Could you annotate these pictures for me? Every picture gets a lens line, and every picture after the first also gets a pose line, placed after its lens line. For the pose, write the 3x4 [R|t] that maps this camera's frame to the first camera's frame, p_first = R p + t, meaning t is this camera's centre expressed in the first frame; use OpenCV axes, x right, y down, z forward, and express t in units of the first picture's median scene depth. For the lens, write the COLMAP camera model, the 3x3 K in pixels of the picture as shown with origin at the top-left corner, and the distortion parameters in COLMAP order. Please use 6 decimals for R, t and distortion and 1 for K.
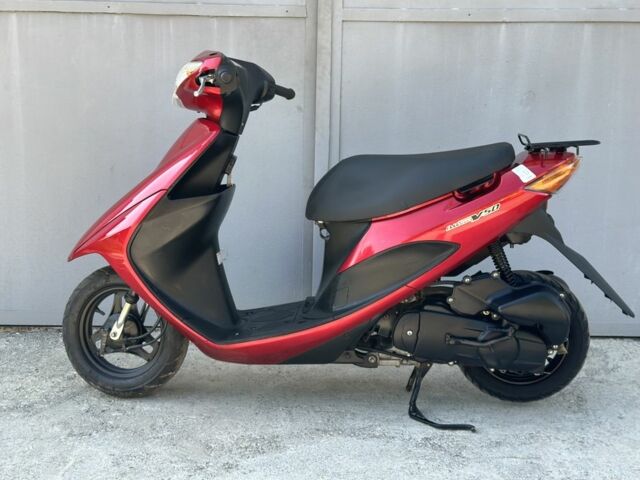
lens RADIAL K [[882.0, 0, 321.4], [0, 882.0, 240.9], [0, 0, 1]] dist [0.144762, 0.000000]
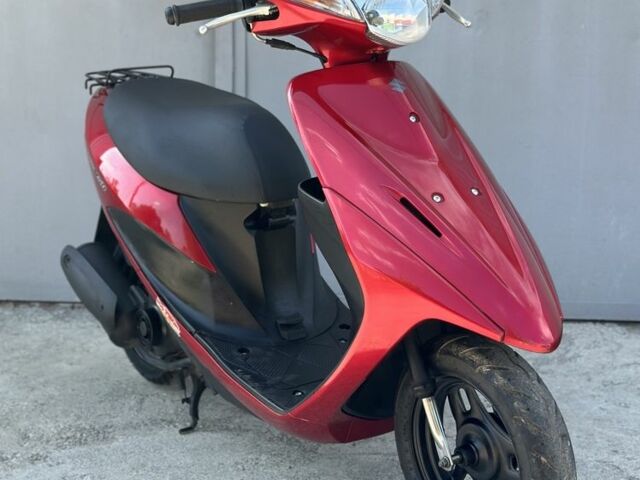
lens RADIAL K [[1168.0, 0, 316.2], [0, 1168.0, 235.5], [0, 0, 1]] dist [0.167989, 0.000000]
pose [[0.994194, 0.006937, -0.107382, 0.247723], [-0.004950, 0.999812, 0.018754, 0.017193], [0.107492, -0.018114, 0.994041, -0.076765]]
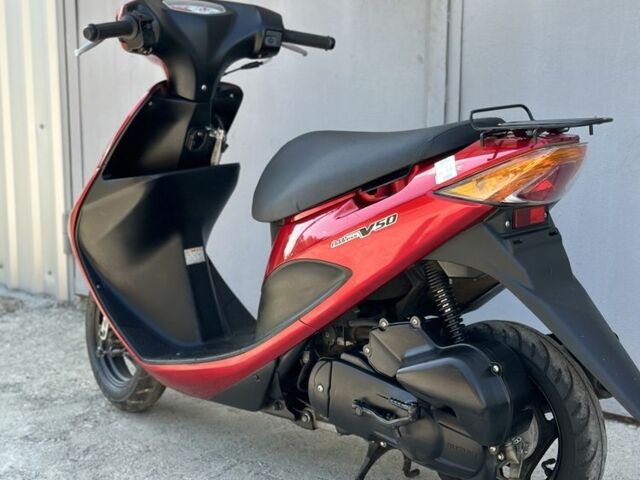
lens RADIAL K [[1168.0, 0, 318.3], [0, 1168.0, 244.9], [0, 0, 1]] dist [0.167989, 0.000000]
pose [[0.758536, 0.089142, -0.645505, 0.665417], [-0.070706, 0.996010, 0.054459, -0.057580], [0.647784, 0.004332, 0.761812, 0.283592]]
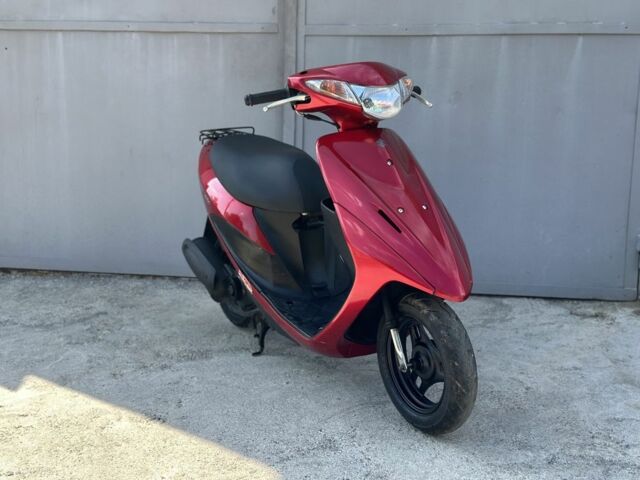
lens RADIAL K [[870.8, 0, 321.8], [0, 870.8, 244.8], [0, 0, 1]] dist [0.181545, 0.000000]
pose [[0.985434, 0.027897, -0.167756, 0.319077], [-0.025201, 0.999517, 0.018174, 0.029119], [0.168182, -0.013681, 0.985661, -0.267431]]
